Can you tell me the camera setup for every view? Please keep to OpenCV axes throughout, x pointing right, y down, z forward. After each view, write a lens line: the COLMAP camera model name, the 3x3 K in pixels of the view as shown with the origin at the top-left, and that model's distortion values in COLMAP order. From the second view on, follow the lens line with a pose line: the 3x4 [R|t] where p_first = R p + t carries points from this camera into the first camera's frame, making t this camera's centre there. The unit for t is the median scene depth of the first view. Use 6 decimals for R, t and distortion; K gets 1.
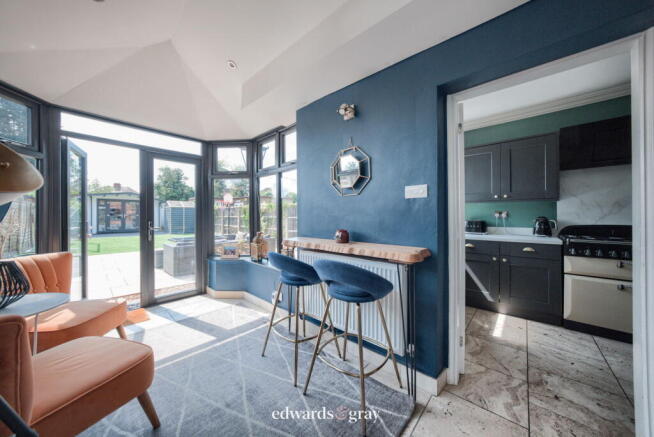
lens RADIAL K [[226.0, 0, 324.8], [0, 226.0, 218.3], [0, 0, 1]] dist [-0.006992, 0.001046]
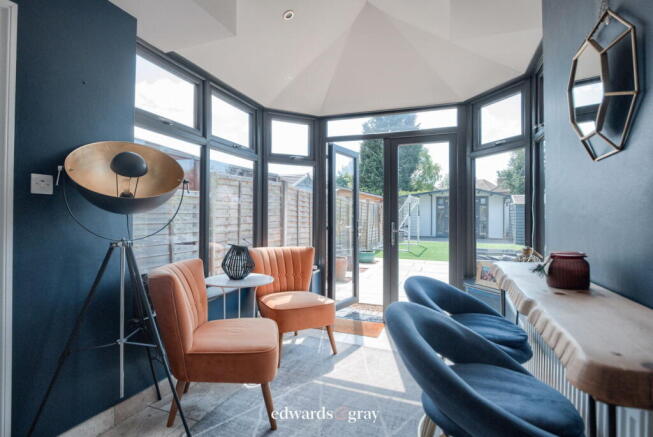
lens RADIAL K [[354.6, 0, 323.7], [0, 354.6, 216.6], [0, 0, 1]] dist [-0.002780, -0.000290]
pose [[0.353687, 0.003966, -0.935356, 0.327606], [-0.017716, 0.999840, -0.002460, 0.001567], [0.935196, 0.017441, 0.353700, 0.275584]]
